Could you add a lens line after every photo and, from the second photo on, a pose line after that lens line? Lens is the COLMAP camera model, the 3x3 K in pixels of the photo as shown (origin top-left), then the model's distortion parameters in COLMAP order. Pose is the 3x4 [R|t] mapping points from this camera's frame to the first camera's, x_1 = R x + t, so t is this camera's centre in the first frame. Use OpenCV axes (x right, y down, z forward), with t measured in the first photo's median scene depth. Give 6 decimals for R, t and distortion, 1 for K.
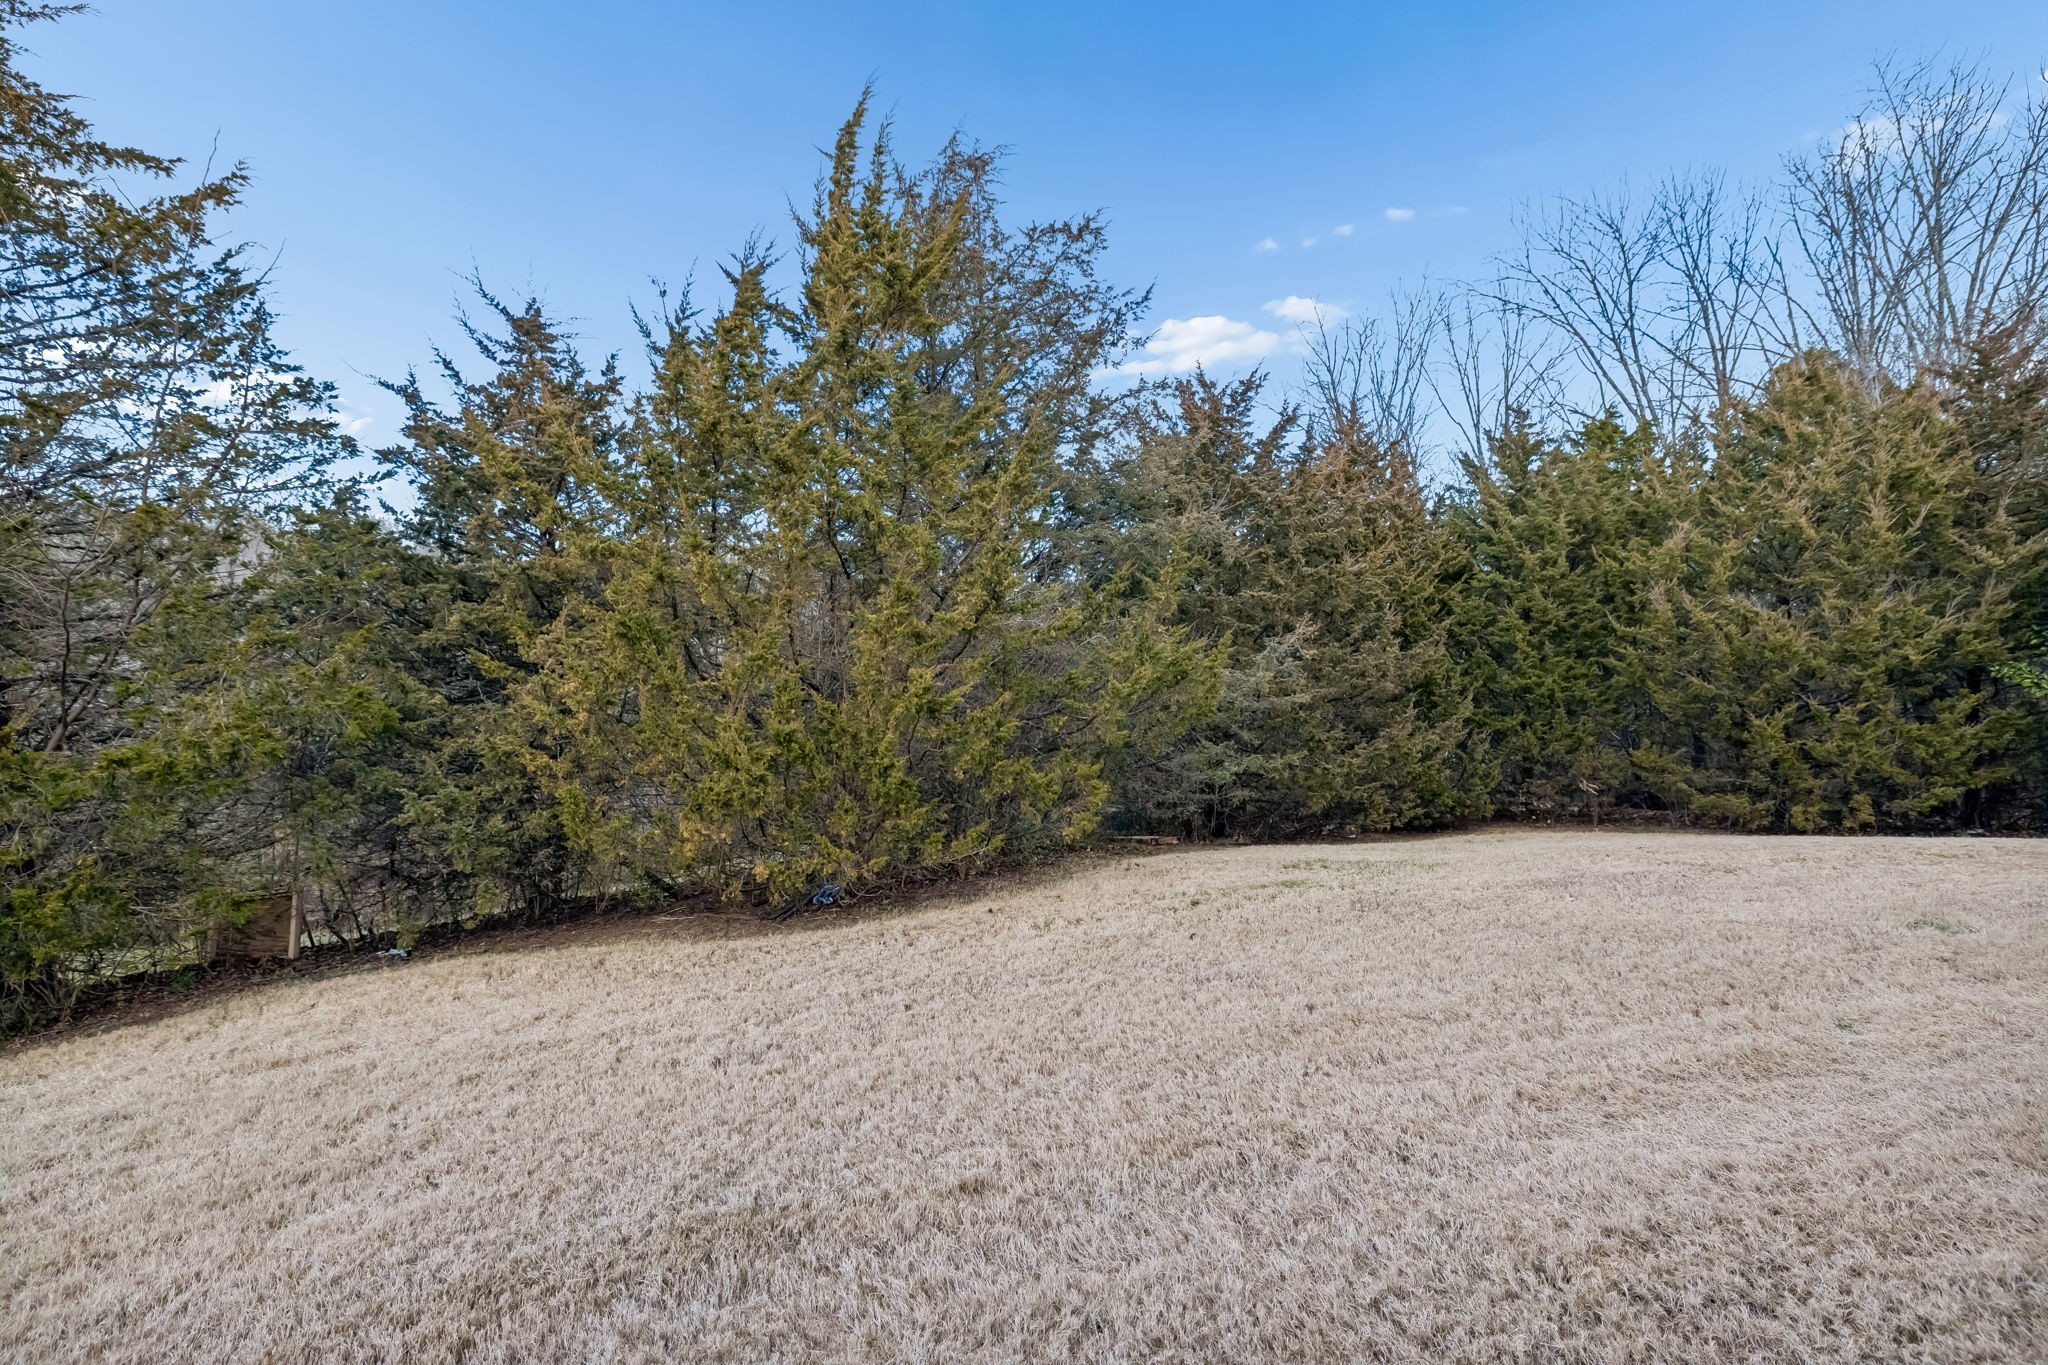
lens RADIAL K [[1013.4, 0, 1029.8], [0, 1013.4, 657.0], [0, 0, 1]] dist [-0.002518, -0.000141]
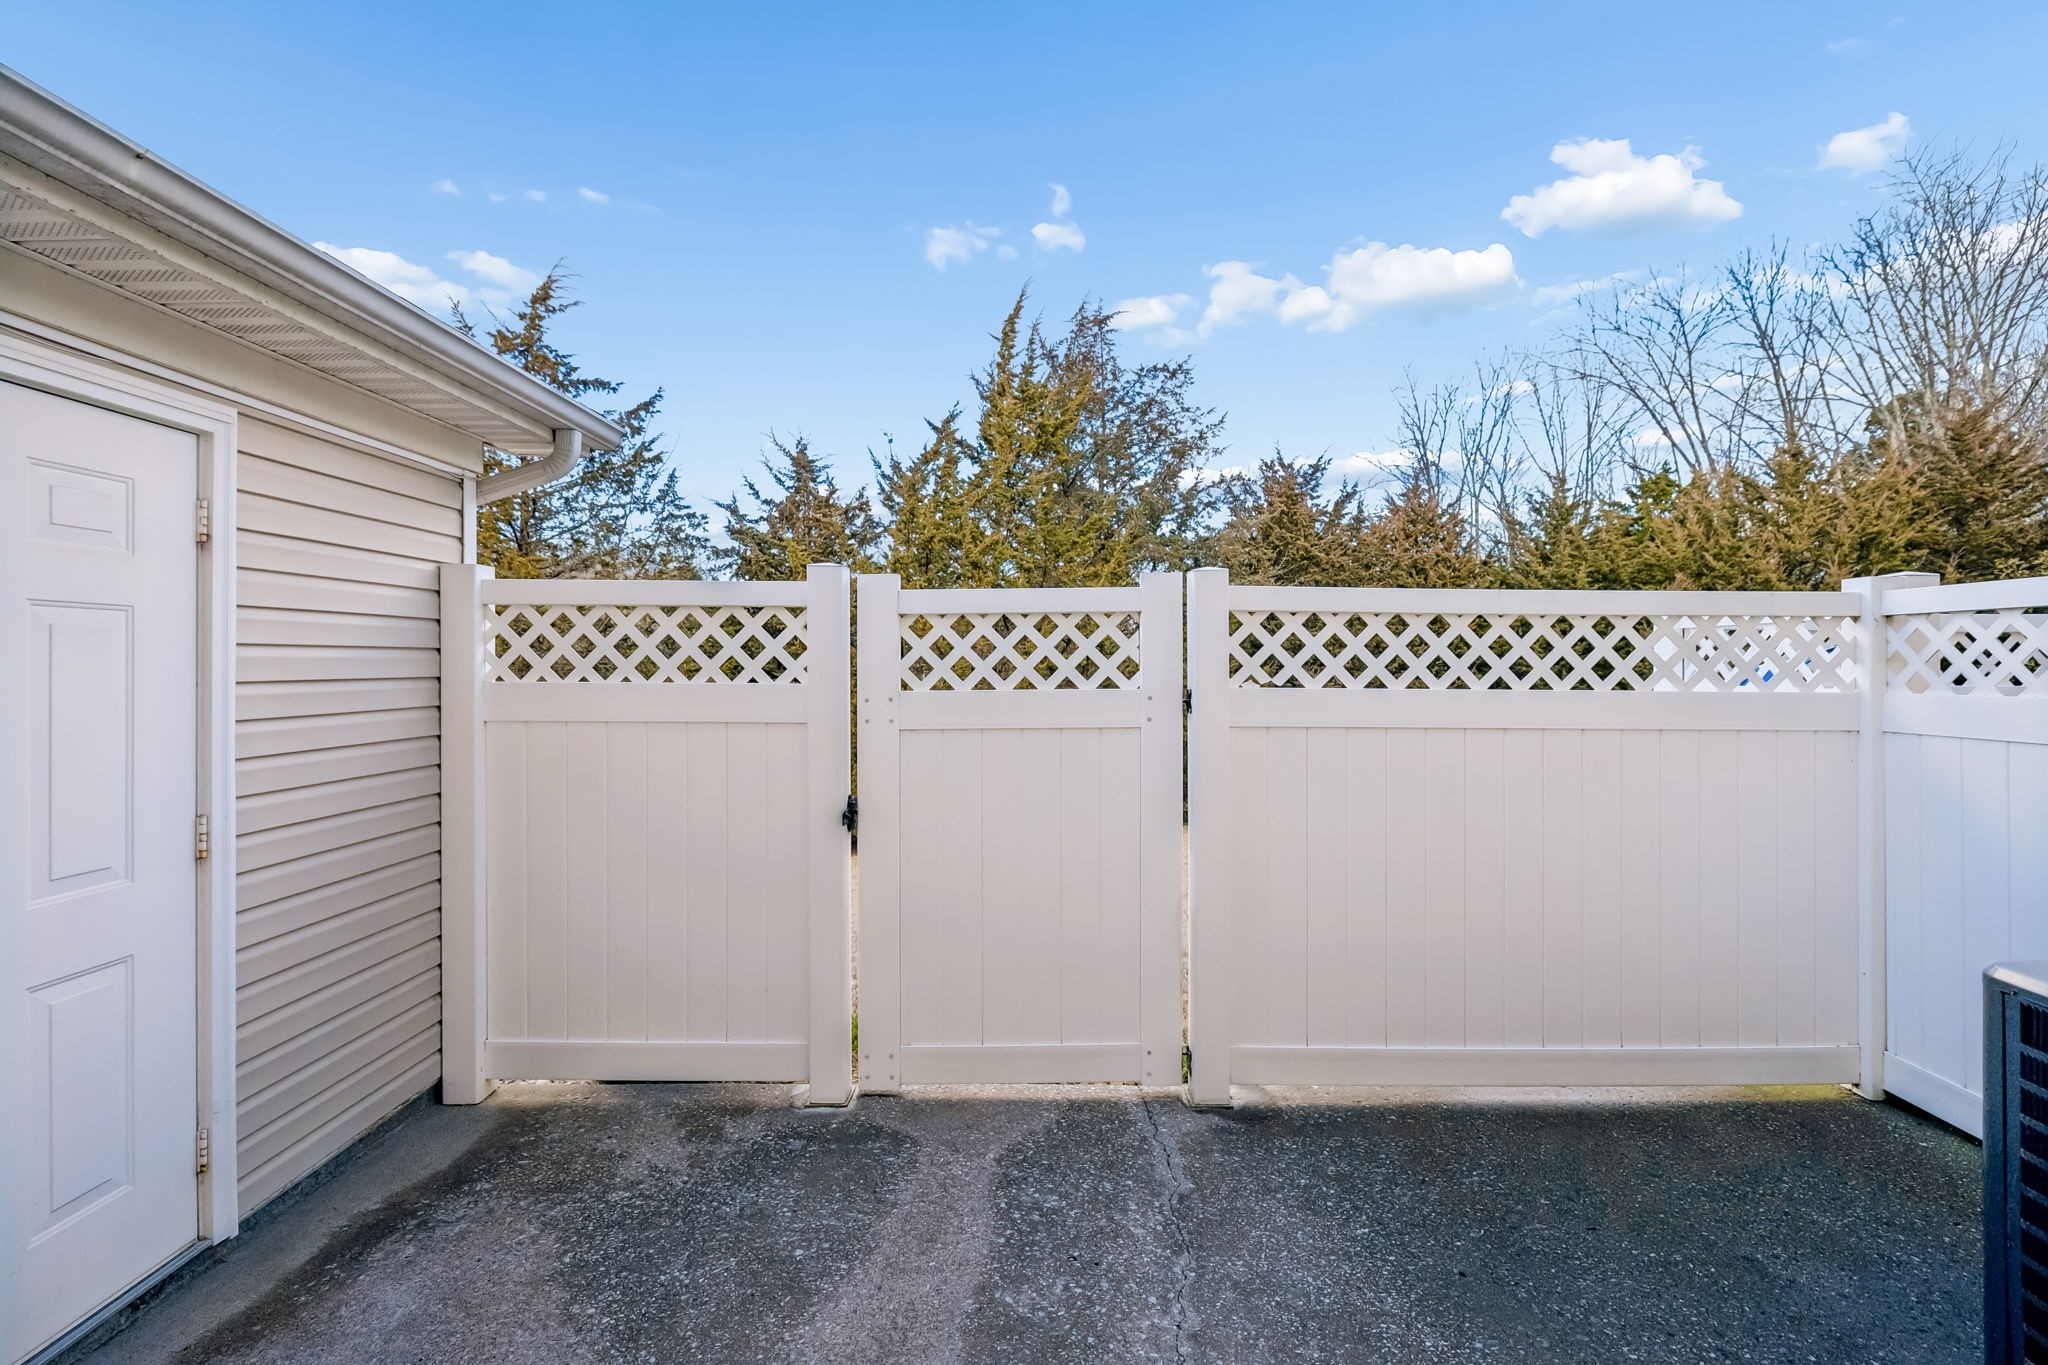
lens RADIAL K [[902.4, 0, 1046.0], [0, 902.4, 669.0], [0, 0, 1]] dist [-0.004764, -0.000142]
pose [[0.992152, 0.009629, -0.124670, 0.033872], [-0.010508, 0.999924, -0.006389, -0.006956], [0.124599, 0.007649, 0.992178, -0.244329]]
